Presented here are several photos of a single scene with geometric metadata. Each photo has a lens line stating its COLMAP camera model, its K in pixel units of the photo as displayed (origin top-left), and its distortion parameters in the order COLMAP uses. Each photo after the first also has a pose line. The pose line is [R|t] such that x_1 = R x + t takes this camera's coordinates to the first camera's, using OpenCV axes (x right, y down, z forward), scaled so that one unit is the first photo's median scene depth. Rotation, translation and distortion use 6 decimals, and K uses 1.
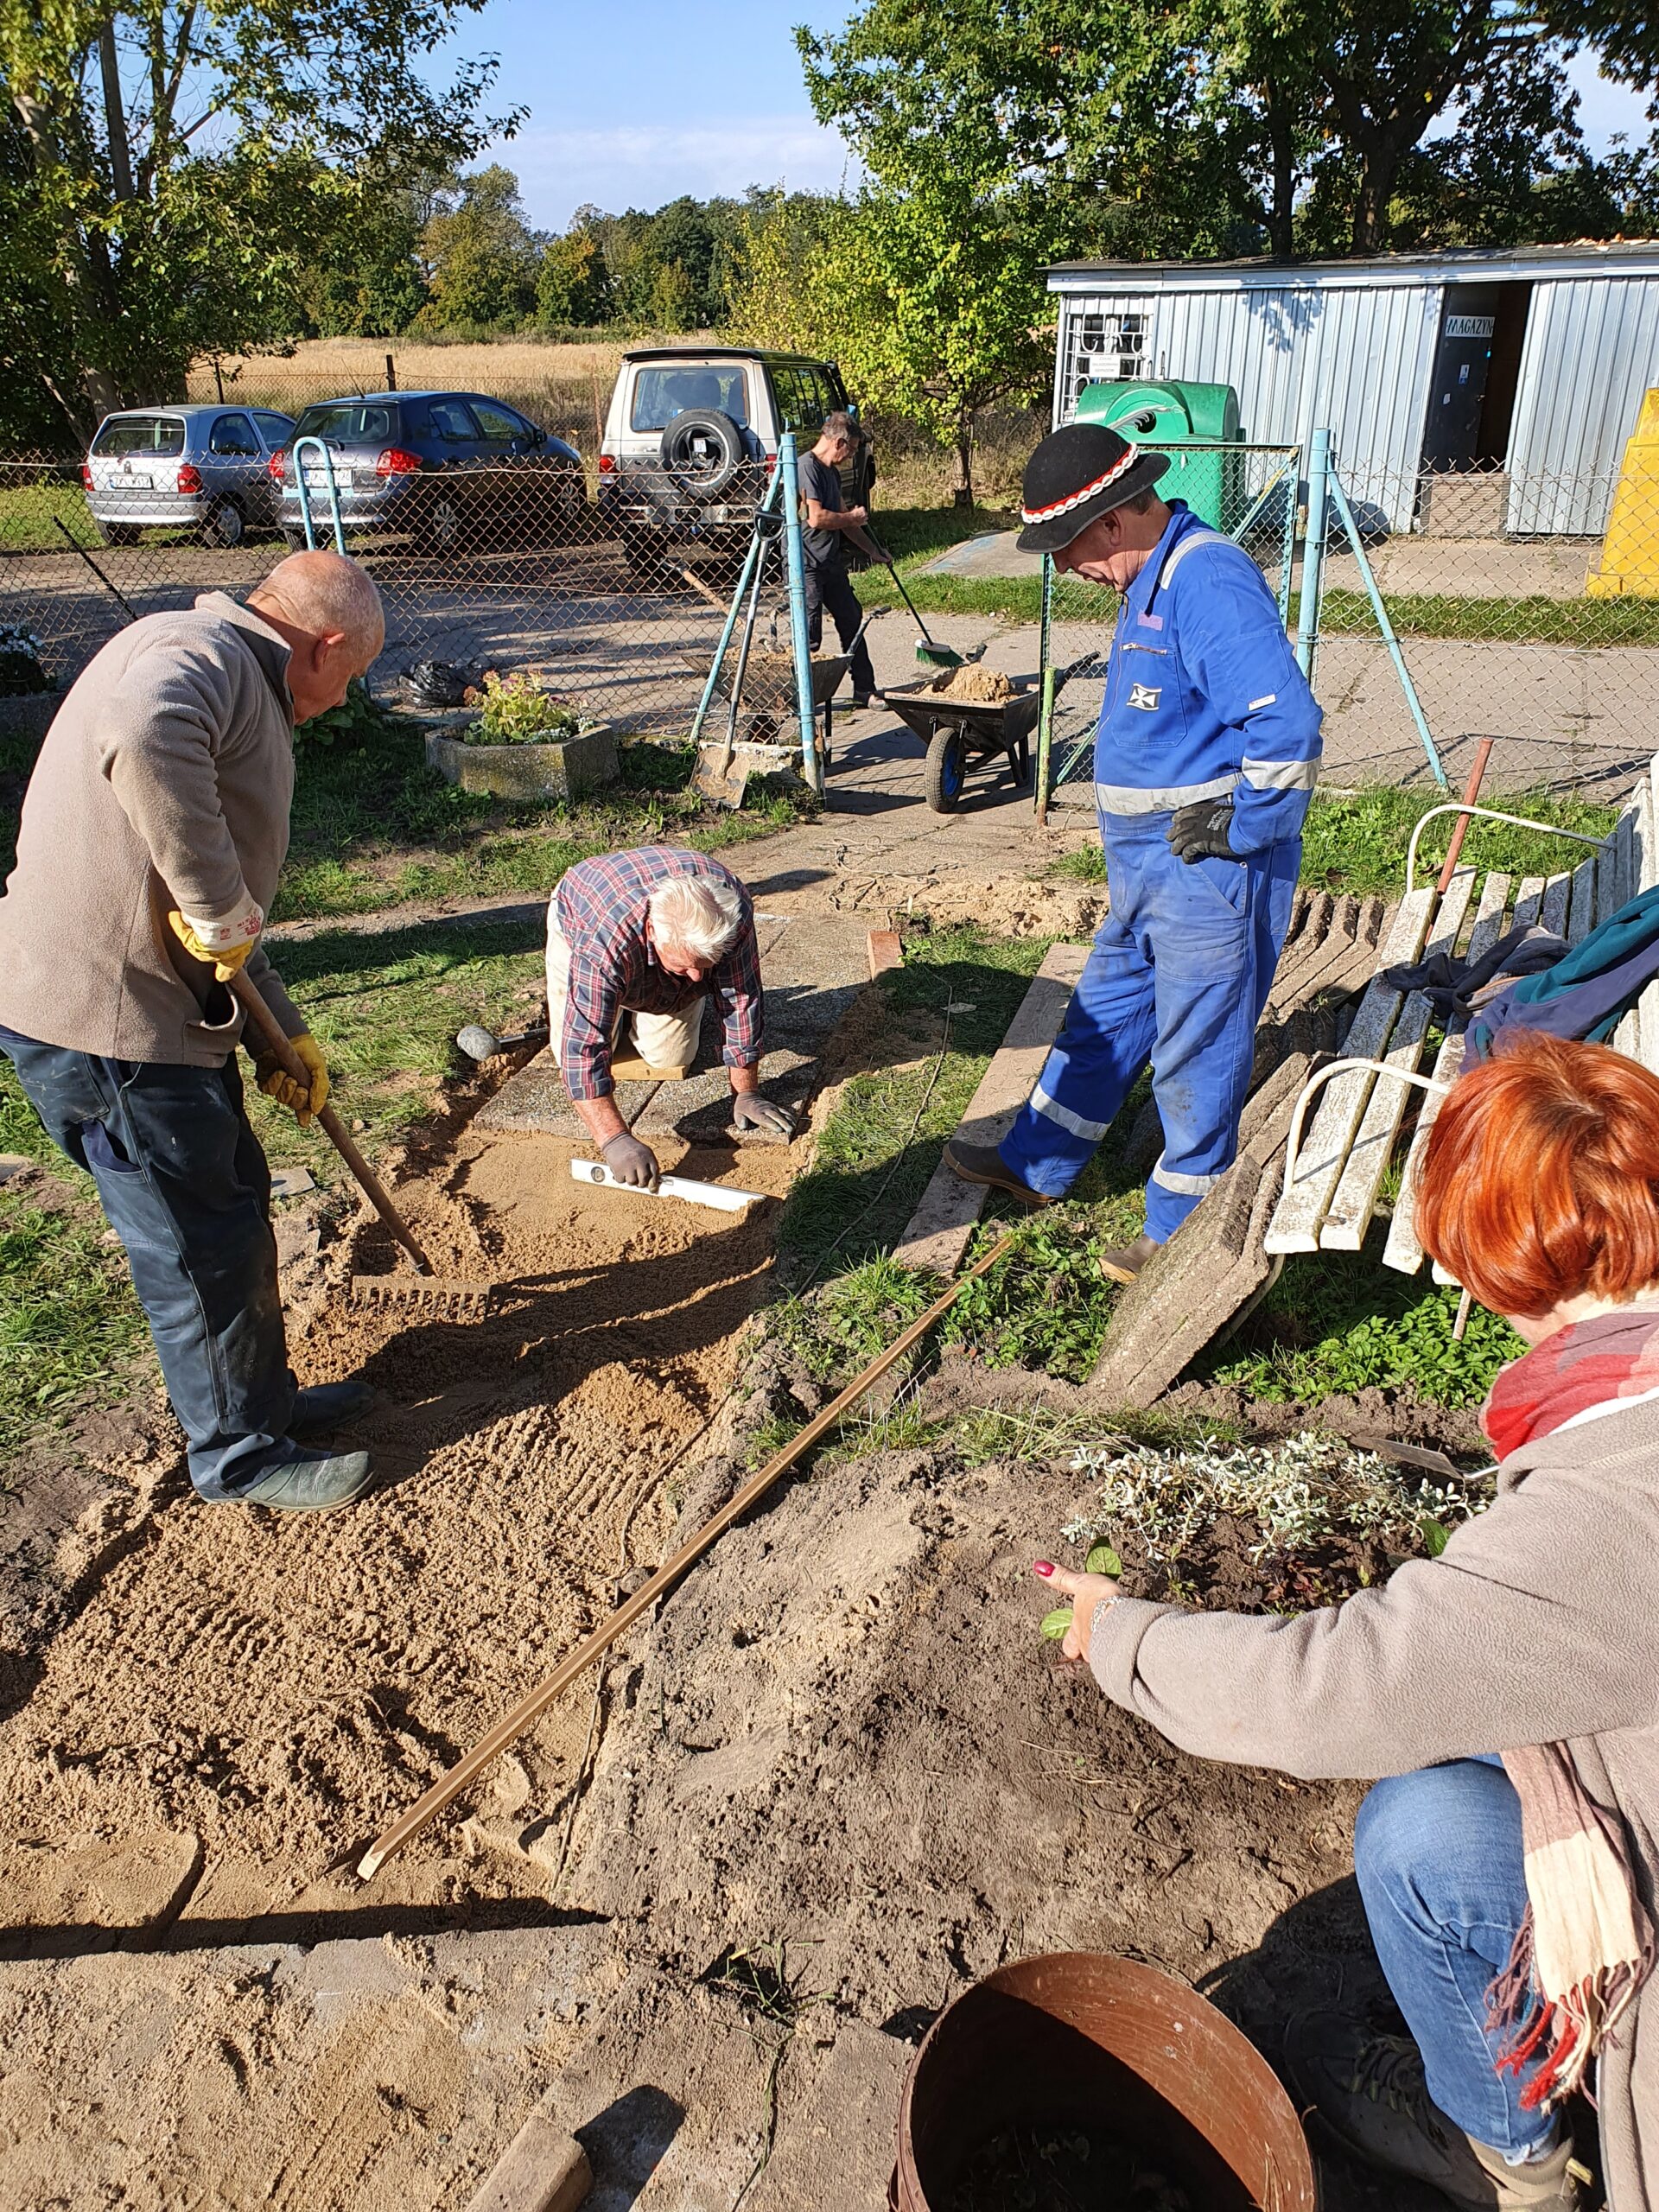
lens RADIAL K [[1827.0, 0, 829.5], [0, 1827.0, 1106.0], [0, 0, 1]] dist [0.042173, 0.014696]
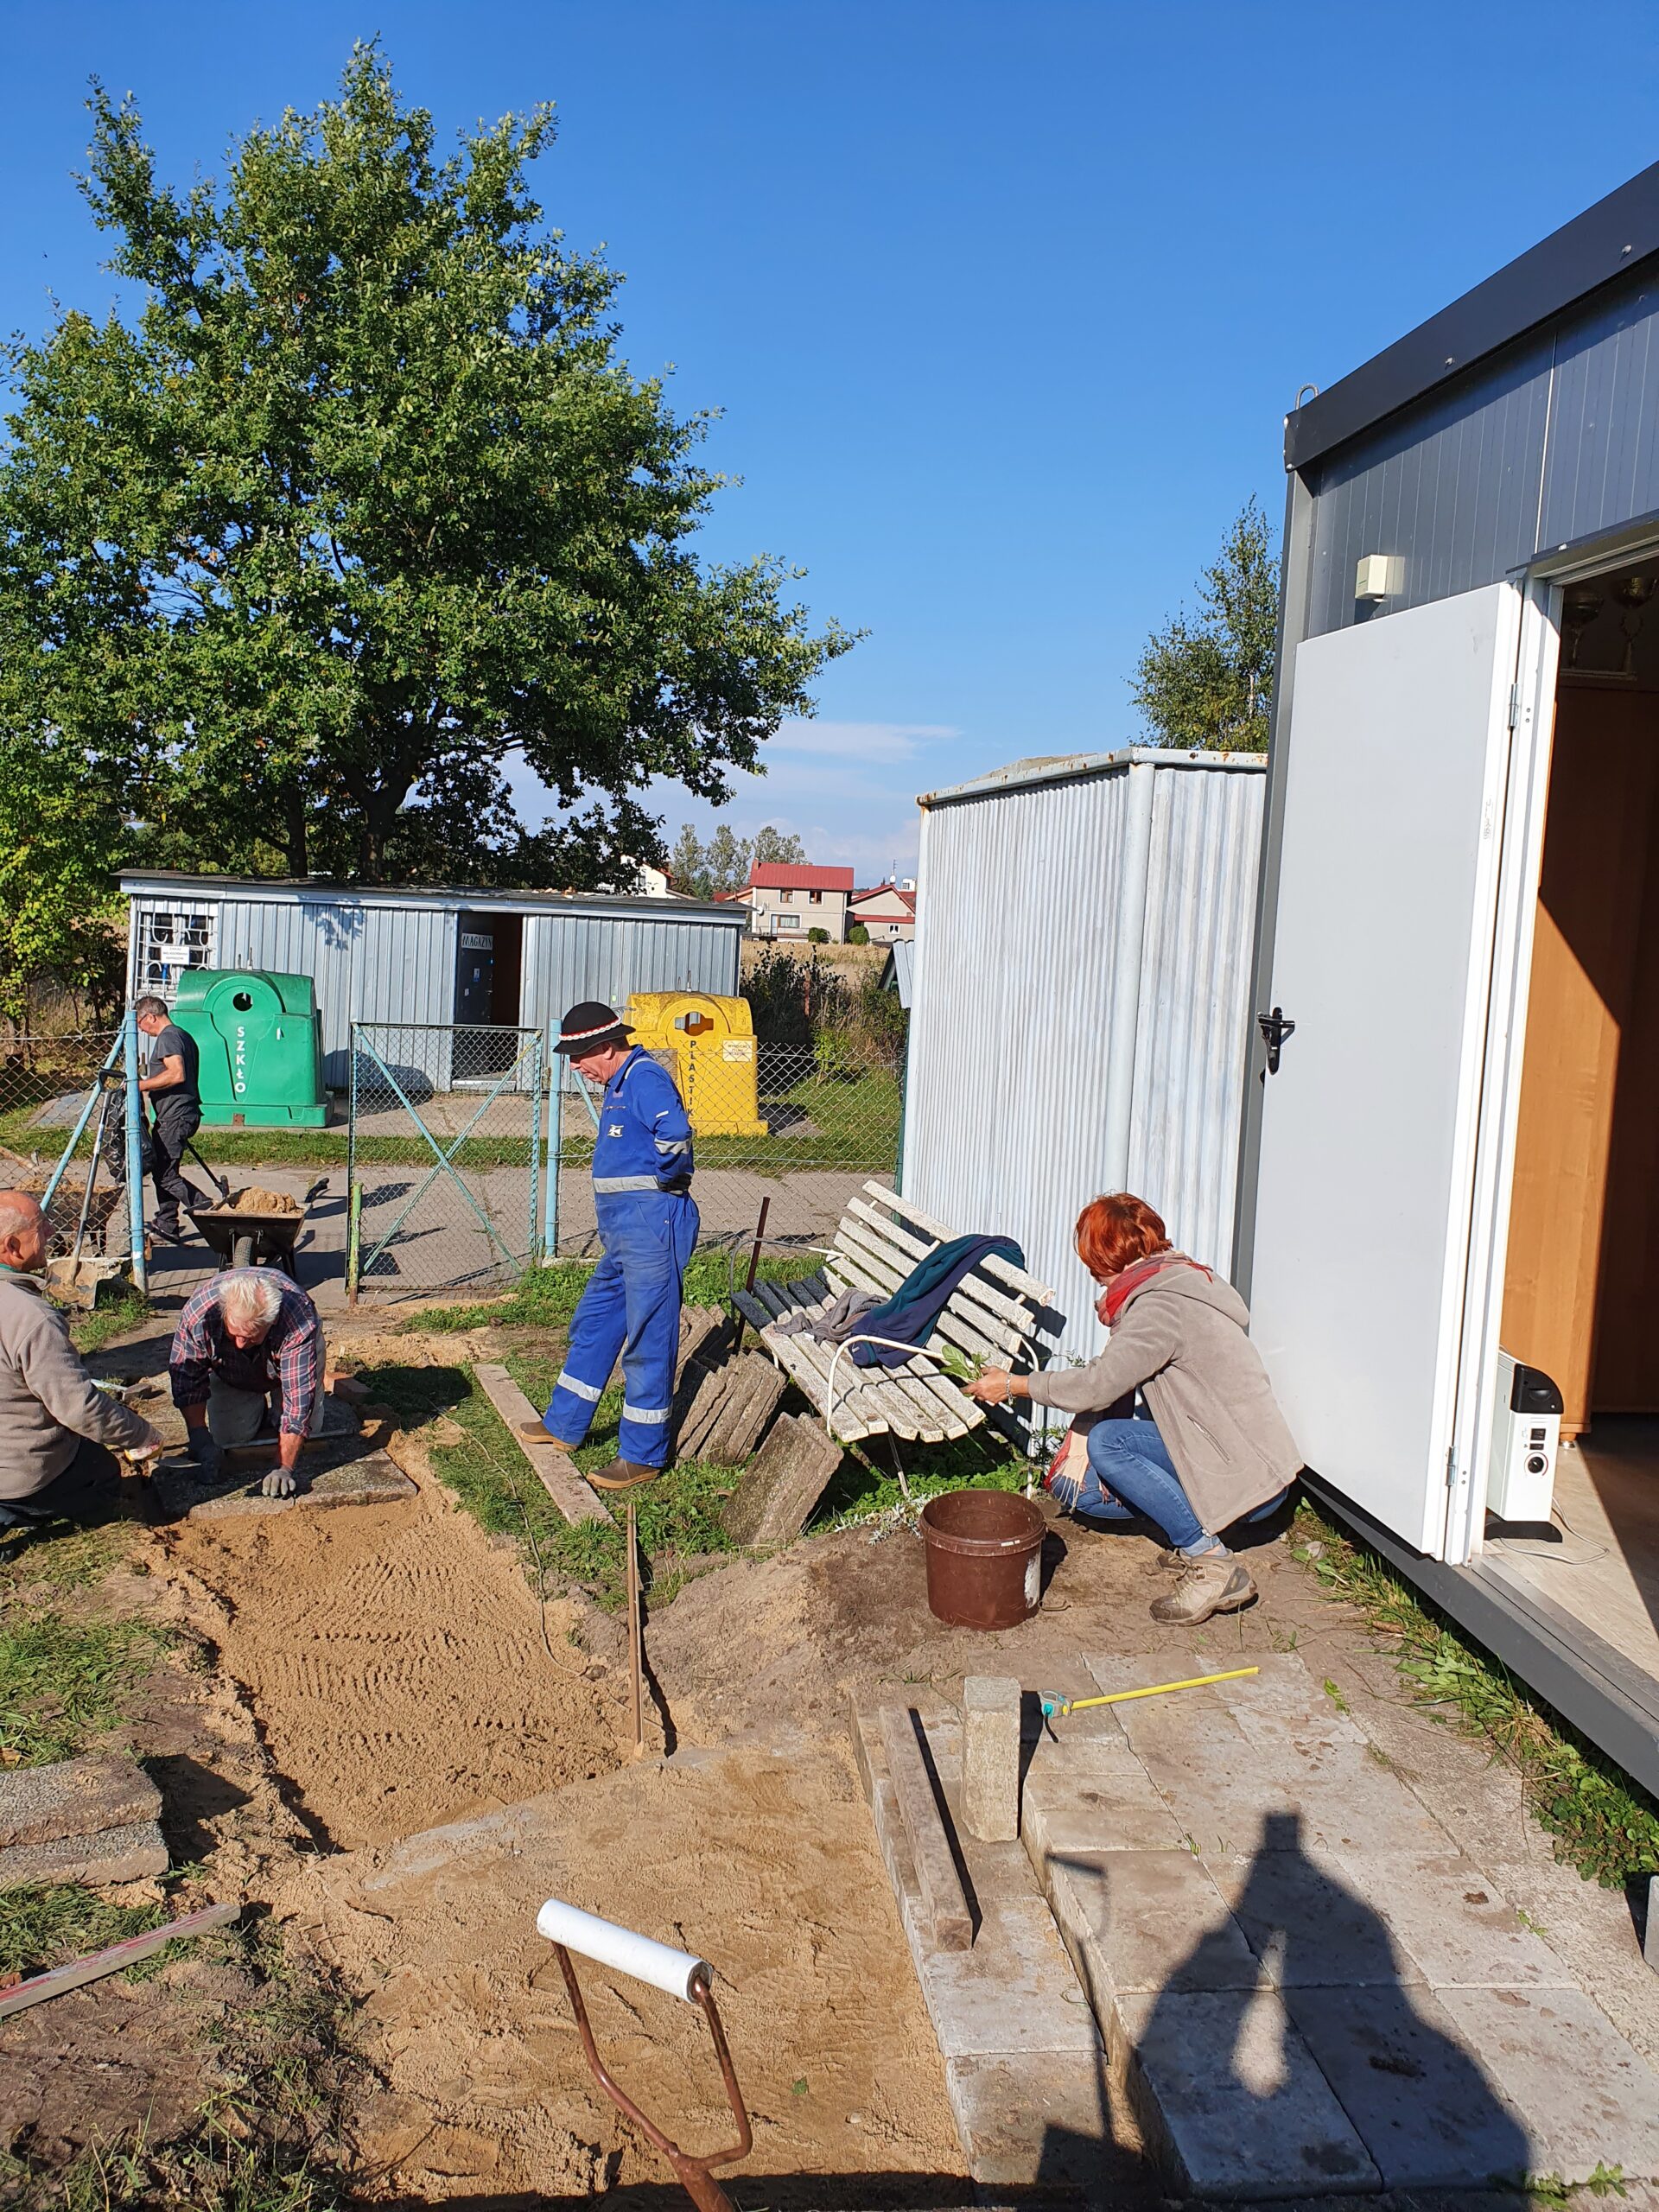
lens RADIAL K [[1827.0, 0, 829.5], [0, 1827.0, 1106.0], [0, 0, 1]] dist [0.042173, 0.014696]
pose [[0.828934, -0.006128, 0.559313, -0.159696], [0.169740, 0.955542, -0.241096, 0.038292], [-0.532970, 0.294791, 0.793121, -0.109377]]
